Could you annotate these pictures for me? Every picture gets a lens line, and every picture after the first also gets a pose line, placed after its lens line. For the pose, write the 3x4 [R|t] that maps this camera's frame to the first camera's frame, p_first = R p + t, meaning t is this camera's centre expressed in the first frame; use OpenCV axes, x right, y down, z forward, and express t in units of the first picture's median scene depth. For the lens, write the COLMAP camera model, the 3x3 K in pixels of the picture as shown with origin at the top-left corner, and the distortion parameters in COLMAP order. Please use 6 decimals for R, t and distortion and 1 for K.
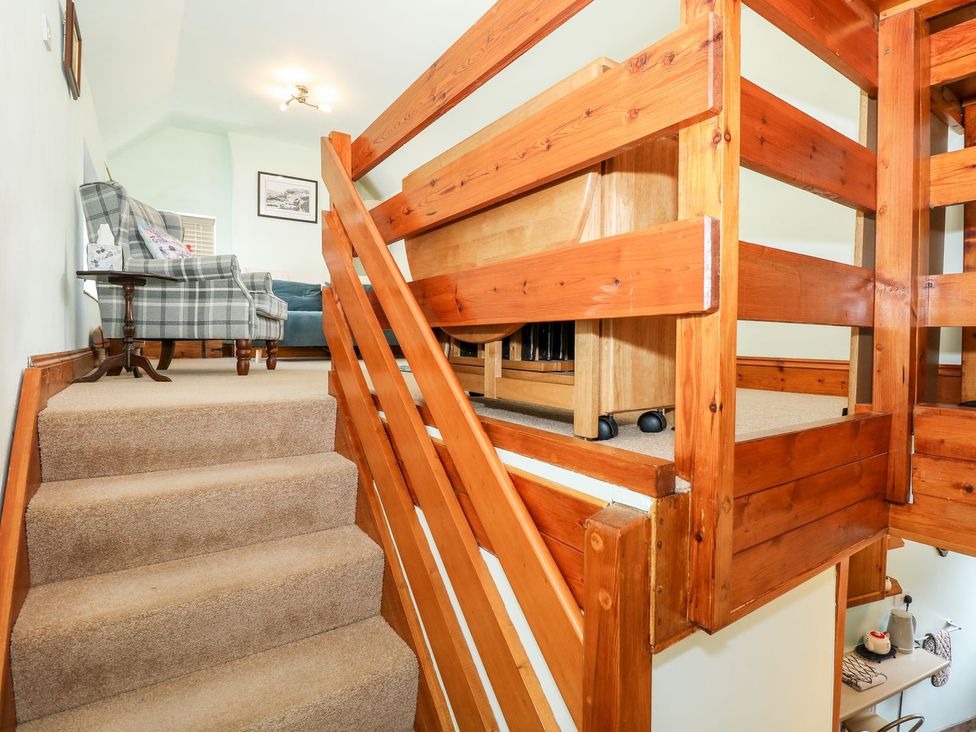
lens RADIAL K [[509.7, 0, 492.1], [0, 509.7, 355.6], [0, 0, 1]] dist [0.000388, -0.012752]
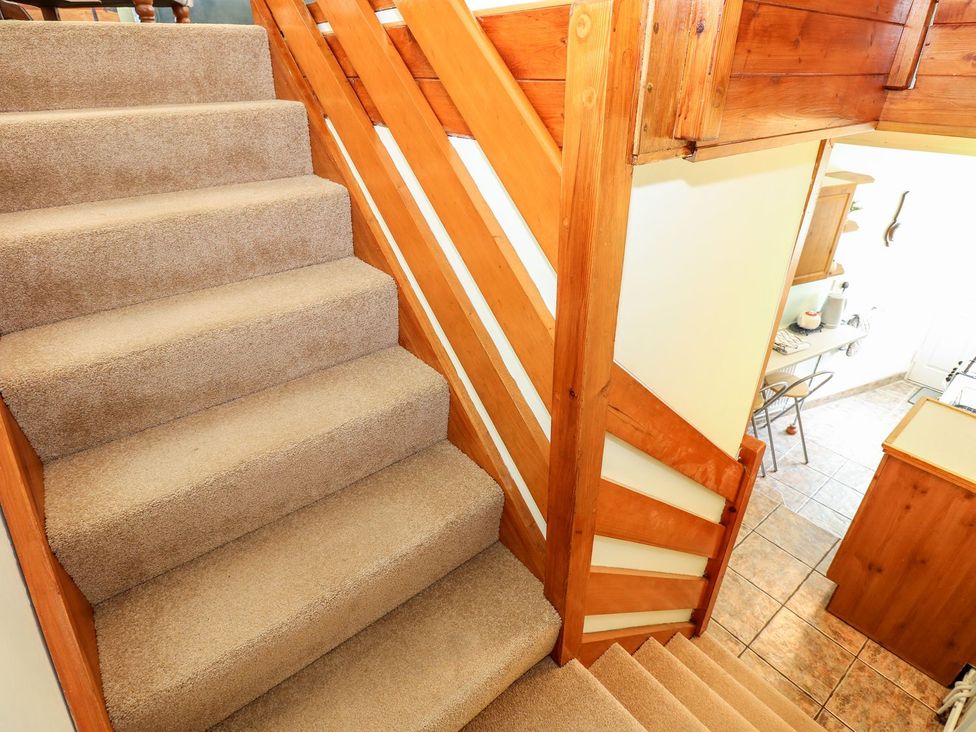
lens RADIAL K [[509.7, 0, 492.1], [0, 509.7, 355.6], [0, 0, 1]] dist [0.000388, -0.012752]
pose [[0.997590, -0.049751, 0.048364, -0.007026], [0.021839, 0.886759, 0.461715, 0.227805], [-0.065858, -0.459546, 0.885709, 0.005083]]
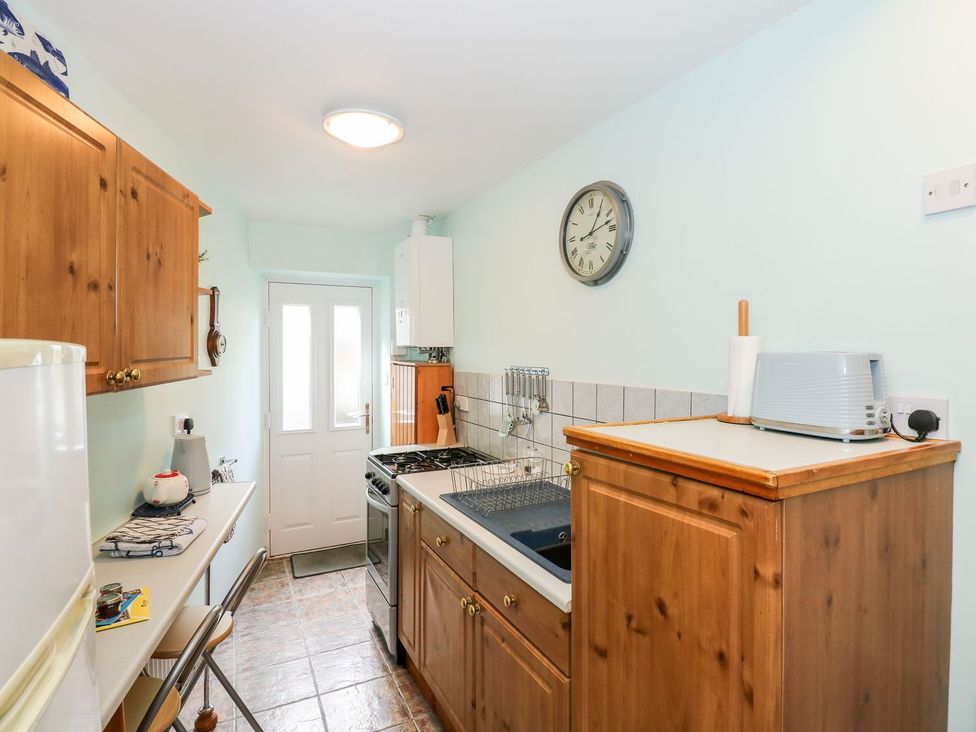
lens RADIAL K [[509.7, 0, 492.1], [0, 509.7, 355.6], [0, 0, 1]] dist [0.000388, -0.012752]
pose [[0.135876, -0.022232, 0.990476, 0.558213], [0.027262, 0.999454, 0.018694, 0.963987], [-0.990351, 0.024462, 0.136408, 1.270896]]
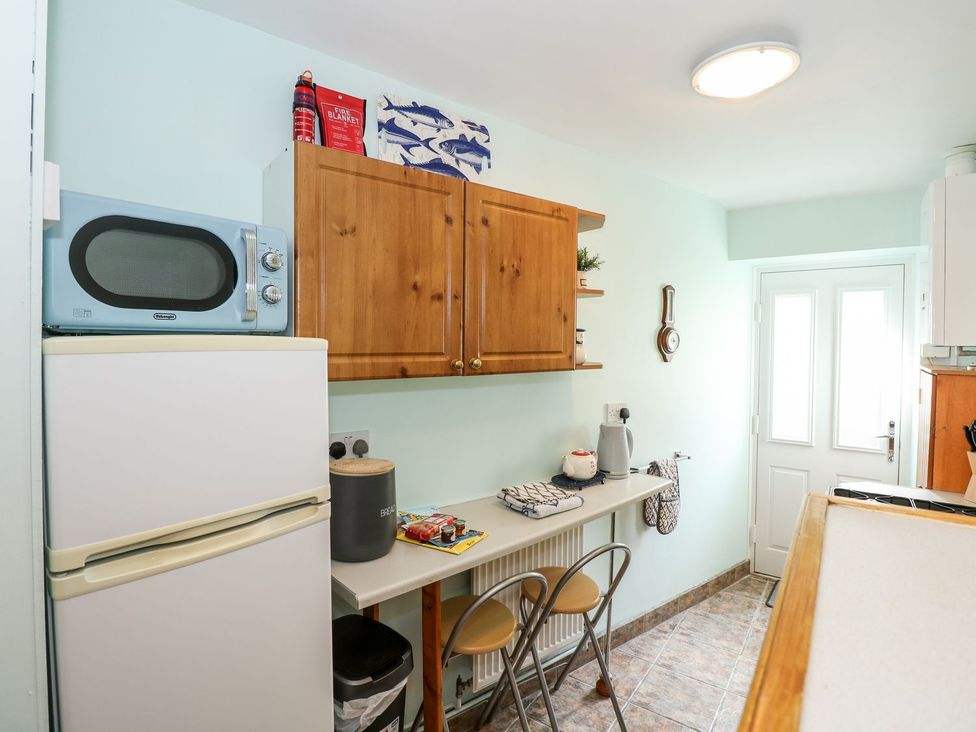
lens RADIAL K [[509.7, 0, 492.1], [0, 509.7, 355.6], [0, 0, 1]] dist [0.000388, -0.012752]
pose [[0.943508, -0.007365, 0.331267, 0.998093], [0.007180, 0.999973, 0.001783, 0.977184], [-0.331271, 0.000697, 0.943535, 0.929349]]
